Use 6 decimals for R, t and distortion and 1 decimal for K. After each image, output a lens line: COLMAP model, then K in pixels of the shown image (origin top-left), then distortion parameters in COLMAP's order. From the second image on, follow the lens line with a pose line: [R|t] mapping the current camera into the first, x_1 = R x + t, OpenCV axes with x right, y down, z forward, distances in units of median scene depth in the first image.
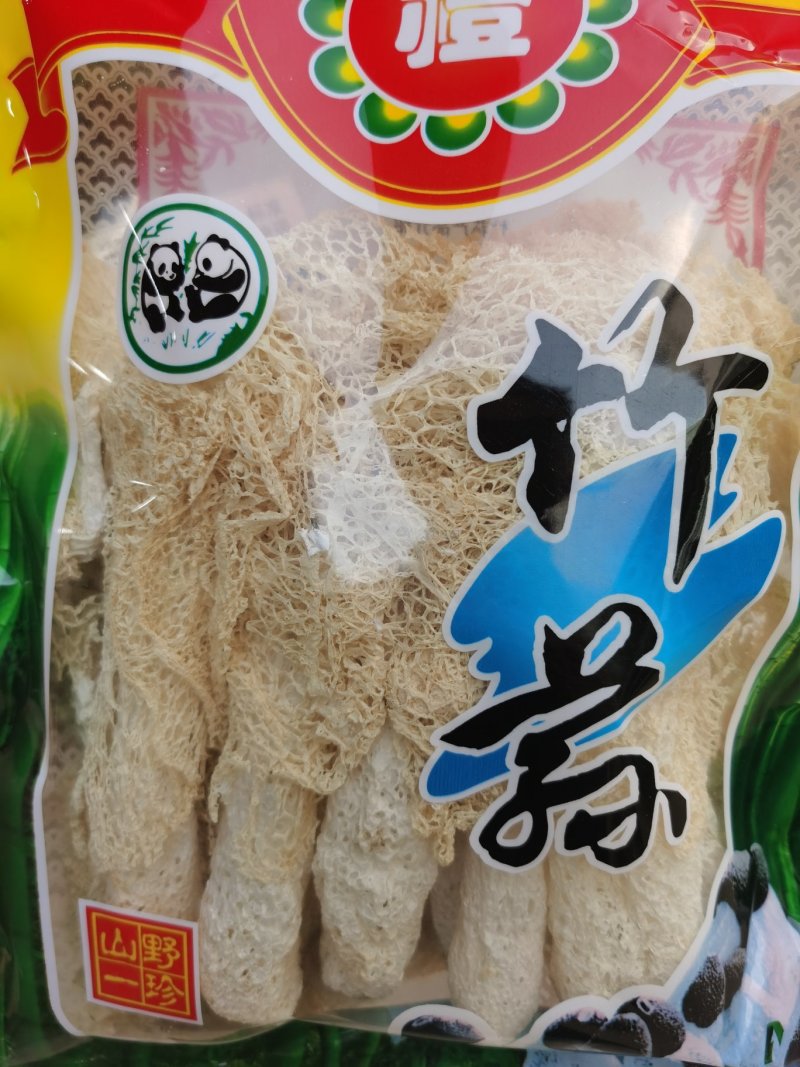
lens RADIAL K [[821.1, 0, 397.9], [0, 821.1, 521.9], [0, 0, 1]] dist [0.017385, -0.069758]
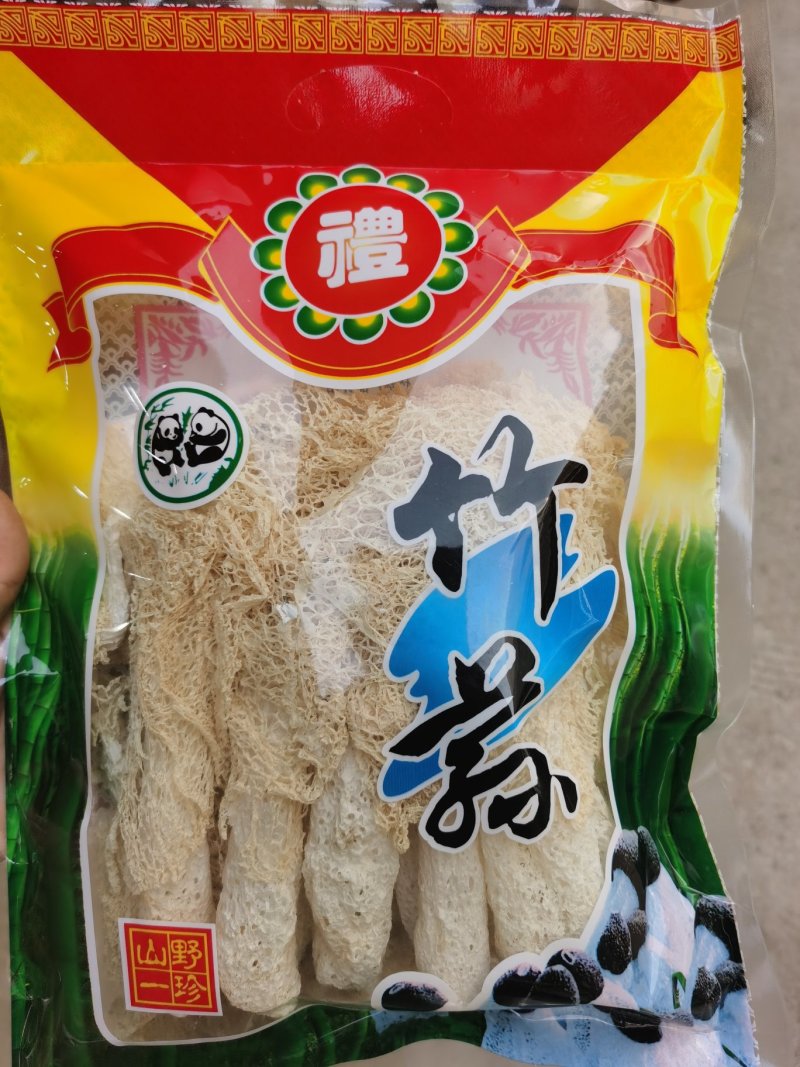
lens RADIAL K [[794.3, 0, 400.0], [0, 794.3, 533.5], [0, 0, 1]] dist [0.006262, -0.035343]
pose [[0.994080, -0.081074, 0.072339, 0.002627], [0.090445, 0.986375, -0.137417, 0.089347], [-0.060213, 0.143146, 0.987868, -0.352898]]
